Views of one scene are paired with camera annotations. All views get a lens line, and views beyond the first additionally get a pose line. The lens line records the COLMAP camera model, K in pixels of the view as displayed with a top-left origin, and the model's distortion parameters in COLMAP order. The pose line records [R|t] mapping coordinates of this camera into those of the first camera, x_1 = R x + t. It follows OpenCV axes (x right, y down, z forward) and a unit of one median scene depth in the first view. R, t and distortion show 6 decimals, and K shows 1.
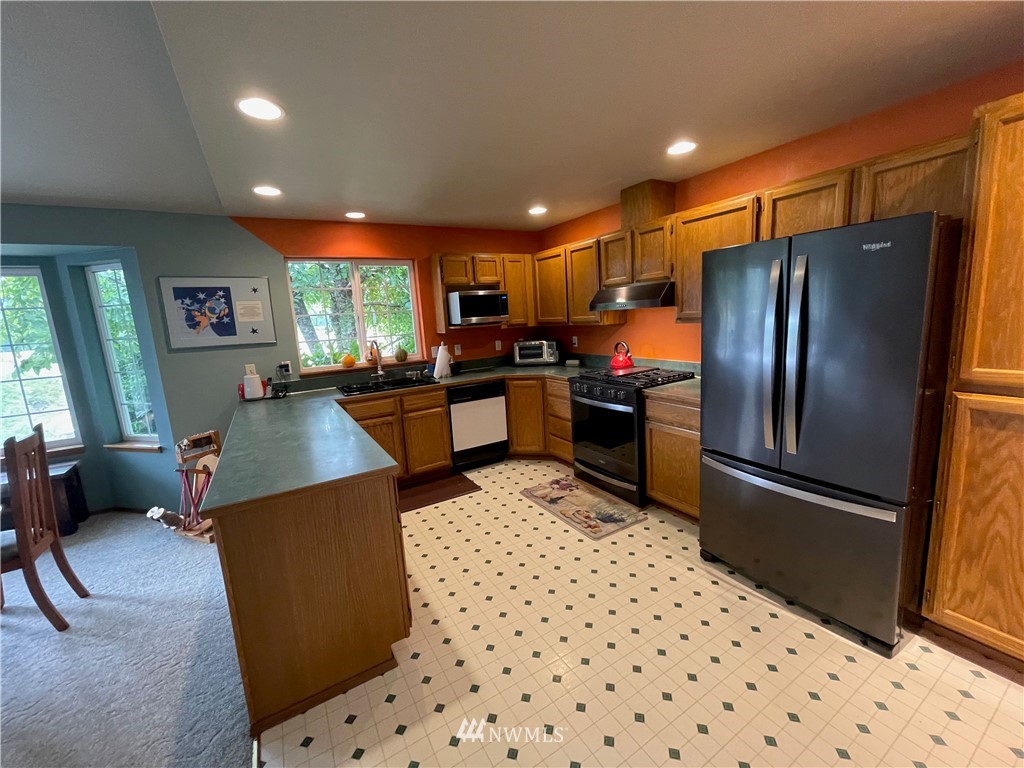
lens RADIAL K [[413.5, 0, 513.2], [0, 413.5, 378.6], [0, 0, 1]] dist [0.000059, 0.000496]
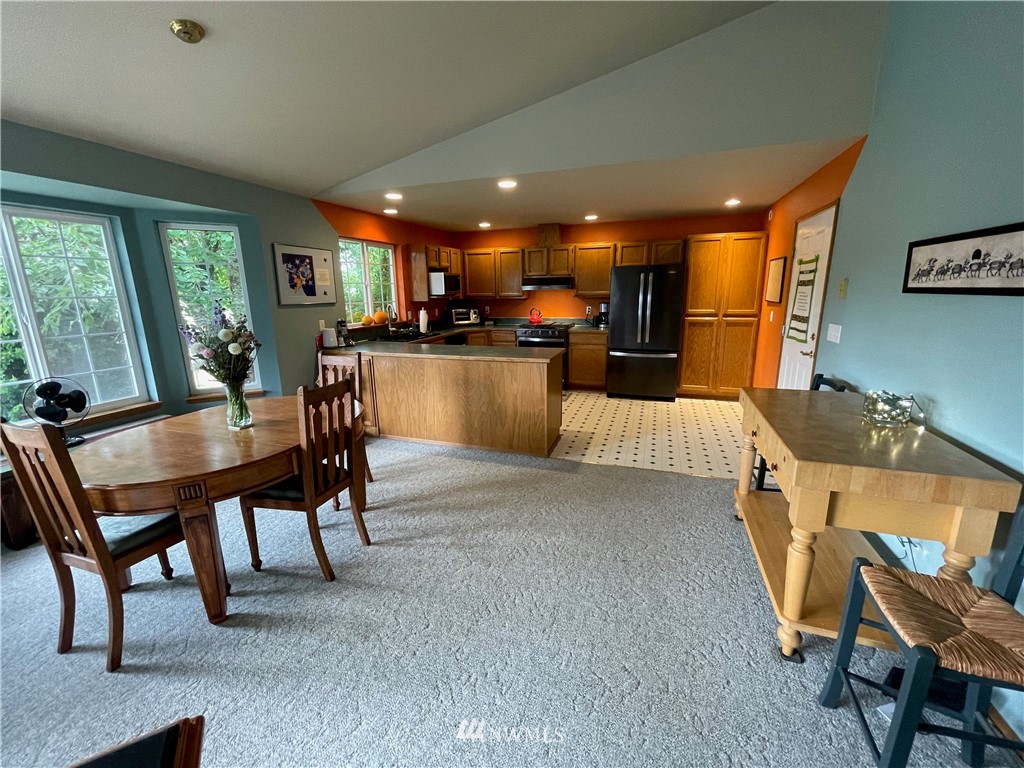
lens RADIAL K [[410.3, 0, 511.2], [0, 410.3, 381.8], [0, 0, 1]] dist [-0.001138, -0.000308]
pose [[0.766343, -0.095728, 0.635259, -1.045926], [0.070249, 0.995393, 0.065254, 0.113460], [-0.638579, -0.005381, 0.769537, -0.322321]]
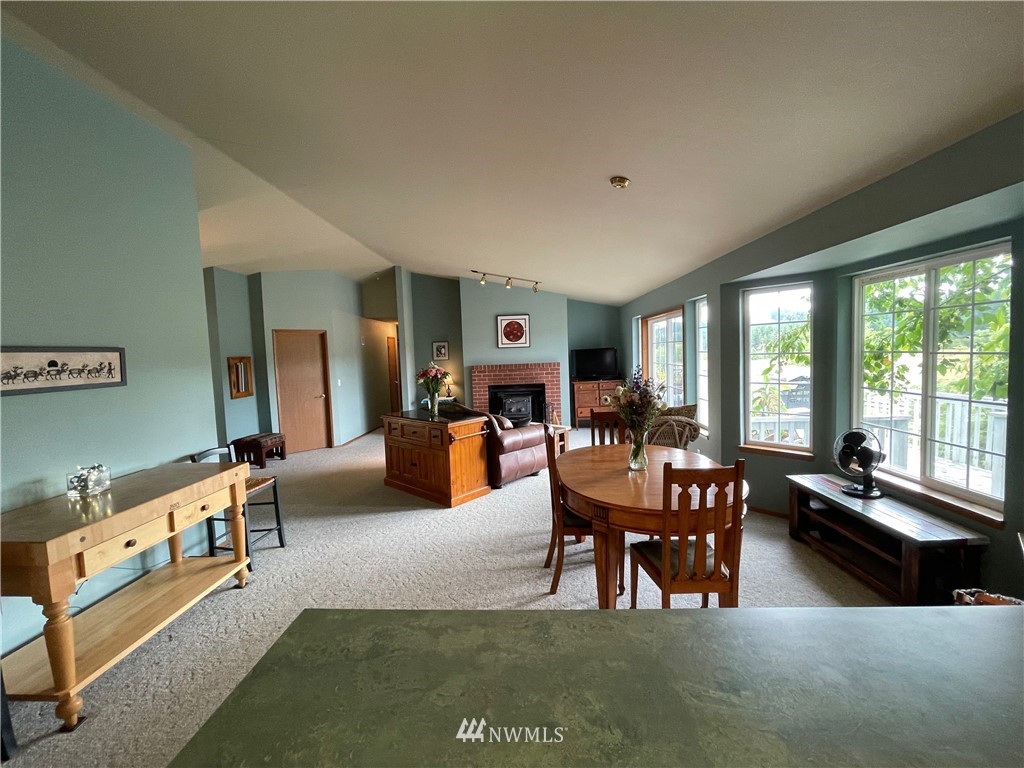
lens RADIAL K [[413.5, 0, 513.2], [0, 413.5, 378.6], [0, 0, 1]] dist [0.000059, 0.000496]
pose [[-0.542262, 0.130259, -0.830051, -0.150387], [-0.066119, 0.978230, 0.196708, -0.126480], [0.837604, 0.161549, -0.521844, 0.698374]]
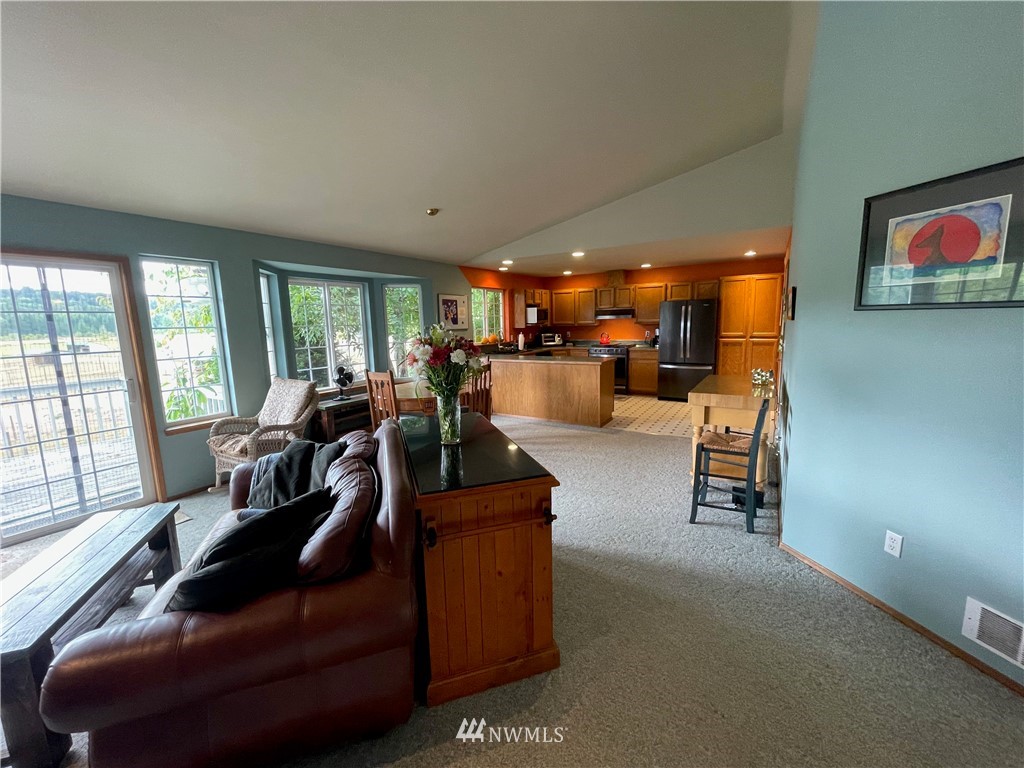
lens RADIAL K [[410.3, 0, 511.2], [0, 410.3, 381.8], [0, 0, 1]] dist [-0.001138, -0.000308]
pose [[0.887154, -0.033167, 0.460281, -1.383676], [0.046019, 0.998801, -0.016725, 0.219093], [-0.459174, 0.036019, 0.887616, -0.870844]]
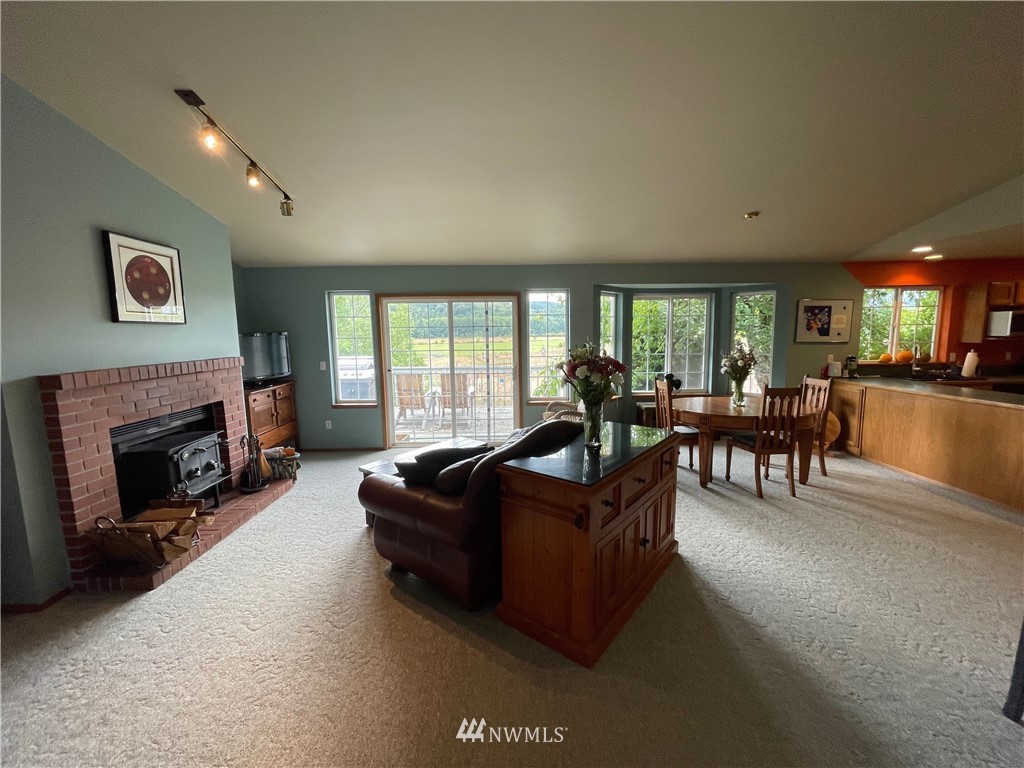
lens RADIAL K [[413.5, 0, 513.2], [0, 413.5, 378.6], [0, 0, 1]] dist [0.000059, 0.000496]
pose [[0.868449, 0.100038, -0.485580, -0.953439], [-0.113092, 0.993582, 0.002434, 0.194901], [0.482707, 0.052802, 0.874189, -0.984721]]
